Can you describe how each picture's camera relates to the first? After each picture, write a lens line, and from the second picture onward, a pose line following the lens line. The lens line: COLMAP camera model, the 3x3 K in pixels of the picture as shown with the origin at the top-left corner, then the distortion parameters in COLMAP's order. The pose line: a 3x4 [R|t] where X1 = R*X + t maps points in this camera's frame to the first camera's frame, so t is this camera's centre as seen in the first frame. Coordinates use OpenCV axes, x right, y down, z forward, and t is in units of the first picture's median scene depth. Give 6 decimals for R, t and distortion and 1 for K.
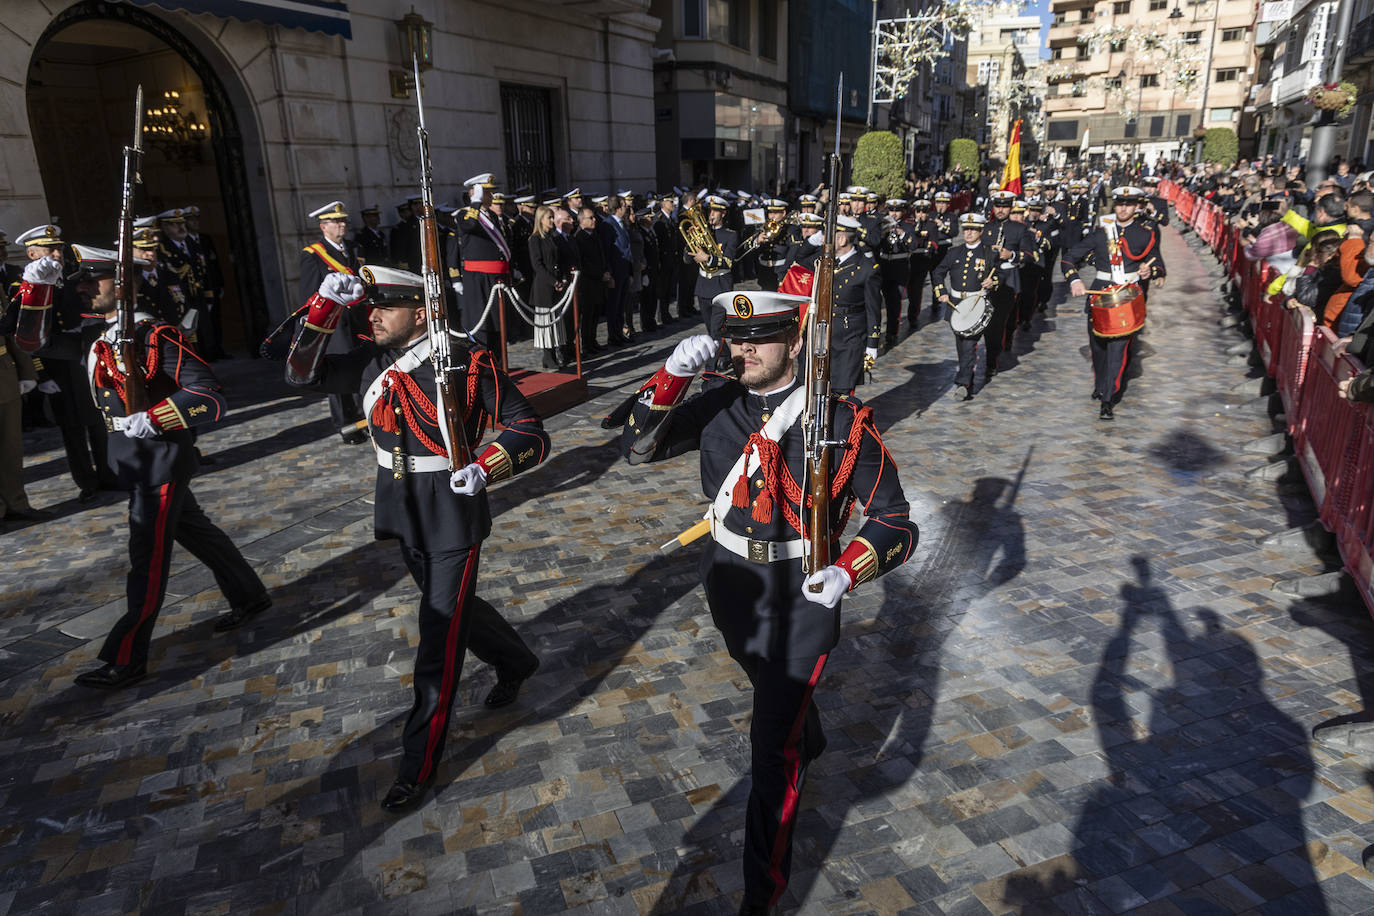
lens RADIAL K [[907.5, 0, 687.1], [0, 907.5, 468.2], [0, 0, 1]] dist [0.003254, -0.001051]
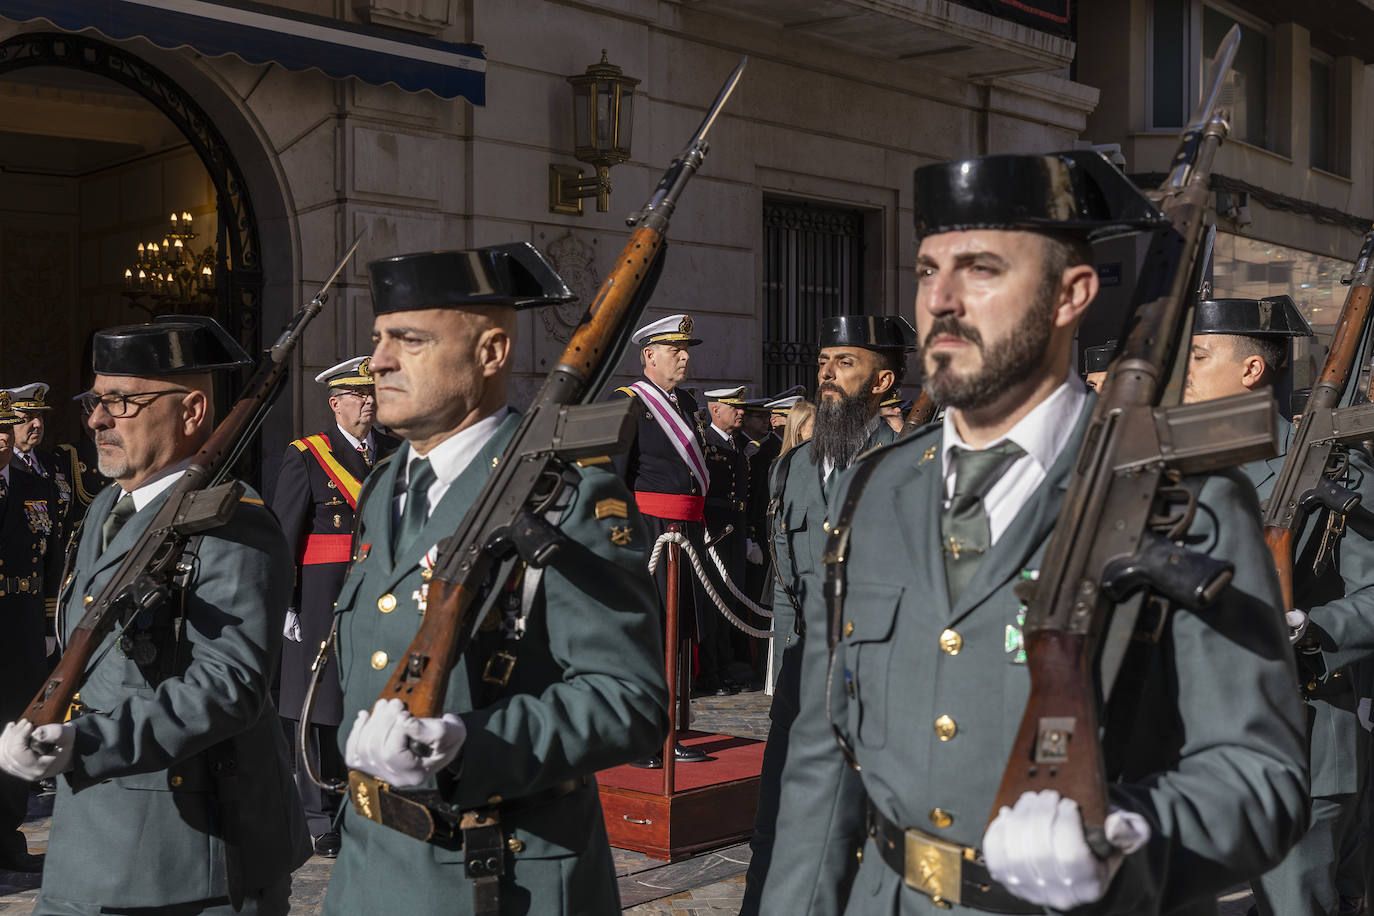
lens RADIAL K [[1865.0, 0, 683.0], [0, 1865.0, 453.8], [0, 0, 1]] dist [0.014995, 0.000000]
pose [[0.966614, 0.027327, -0.254776, 0.018719], [-0.100326, 0.955278, -0.278170, 0.010826], [0.235780, 0.294444, 0.926127, 0.047648]]
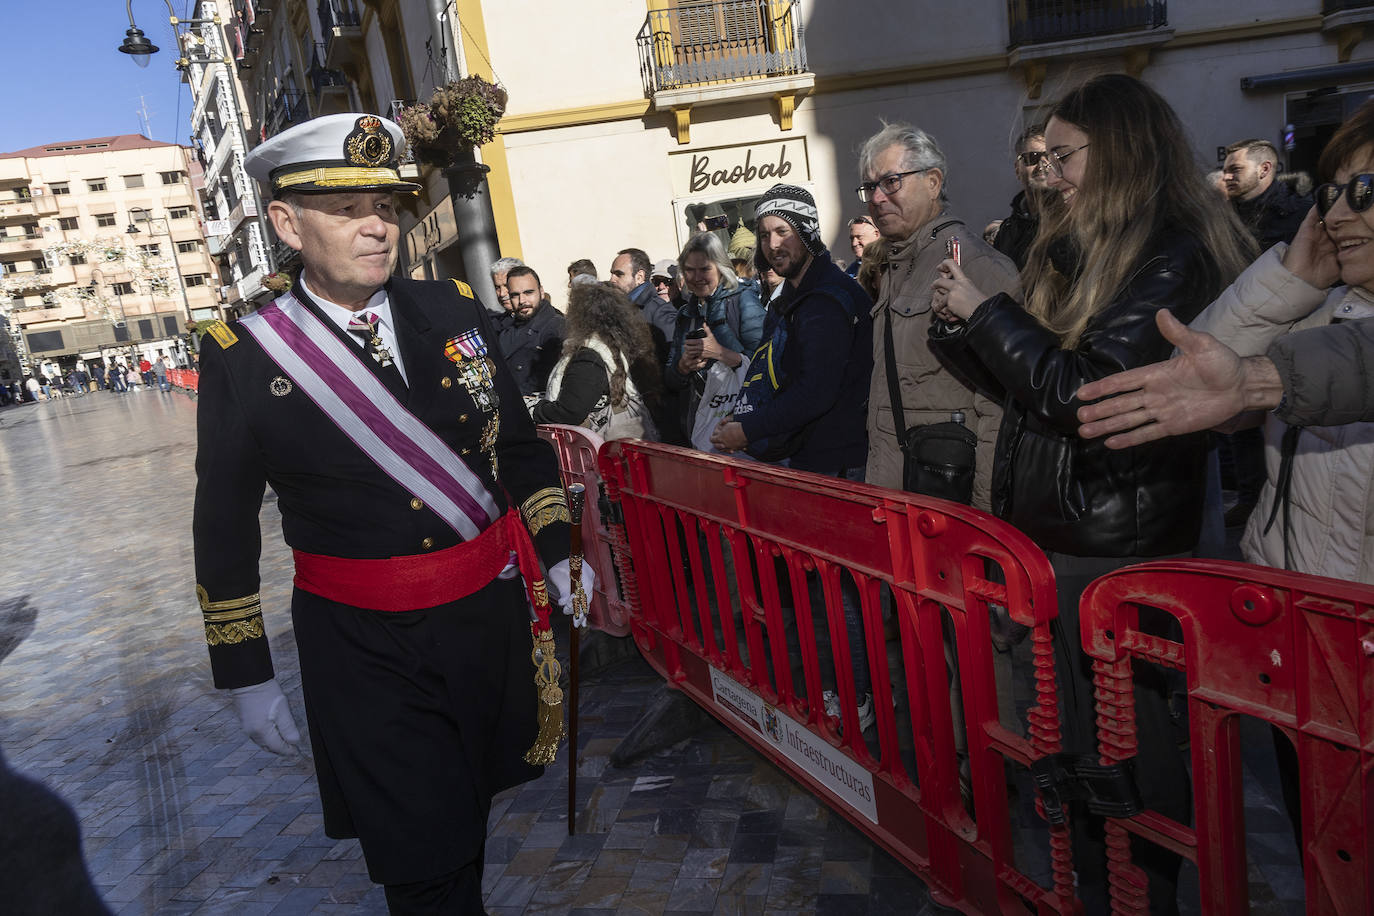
lens RADIAL K [[950.4, 0, 700.6], [0, 950.4, 456.1], [0, 0, 1]] dist [0.004773, 0.008743]
pose [[0.554160, -0.194488, 0.809371, -0.138160], [0.373474, 0.927055, -0.032943, 0.103304], [-0.743925, 0.320535, 0.586373, -0.211973]]
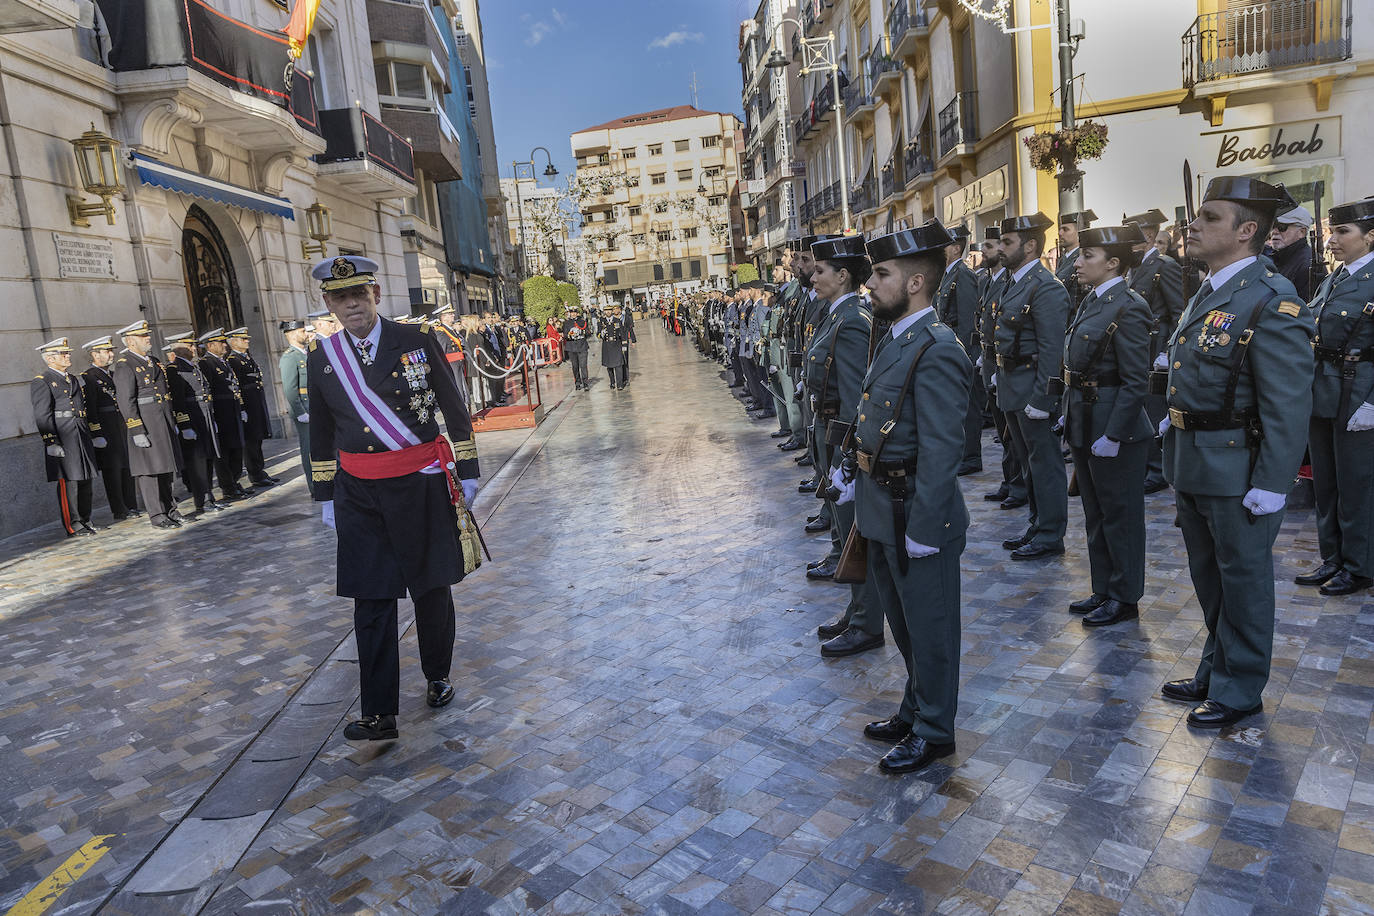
lens RADIAL K [[977.7, 0, 676.2], [0, 977.7, 444.3], [0, 0, 1]] dist [0.003299, -0.006223]
pose [[0.880361, -0.128654, 0.456522, -0.390877], [0.217669, 0.964756, -0.147873, 0.156365], [-0.421408, 0.229553, 0.877338, -0.362390]]
